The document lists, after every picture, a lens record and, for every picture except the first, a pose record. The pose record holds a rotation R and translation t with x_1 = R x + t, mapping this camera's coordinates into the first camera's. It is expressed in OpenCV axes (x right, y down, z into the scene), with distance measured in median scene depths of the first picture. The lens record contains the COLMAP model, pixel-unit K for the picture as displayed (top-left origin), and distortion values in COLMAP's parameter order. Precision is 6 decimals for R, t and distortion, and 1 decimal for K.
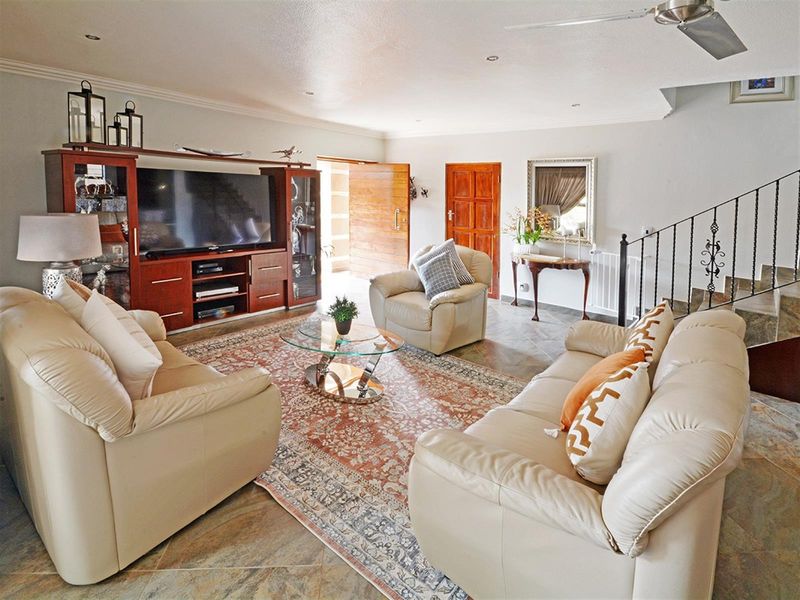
lens RADIAL K [[395.6, 0, 388.0], [0, 395.6, 271.7], [0, 0, 1]] dist [0.001086, 0.000241]
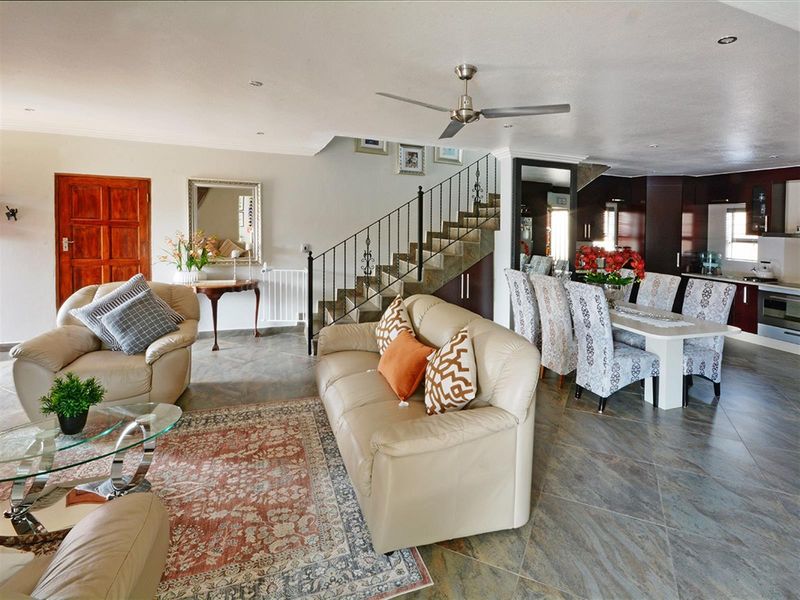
lens RADIAL K [[418.1, 0, 418.6], [0, 418.1, 296.8], [0, 0, 1]] dist [-0.002041, -0.000328]
pose [[0.474370, -0.168243, 0.864099, -0.381200], [0.160980, 0.981595, 0.102746, -0.041905], [-0.865482, 0.090363, 0.492723, 0.132167]]
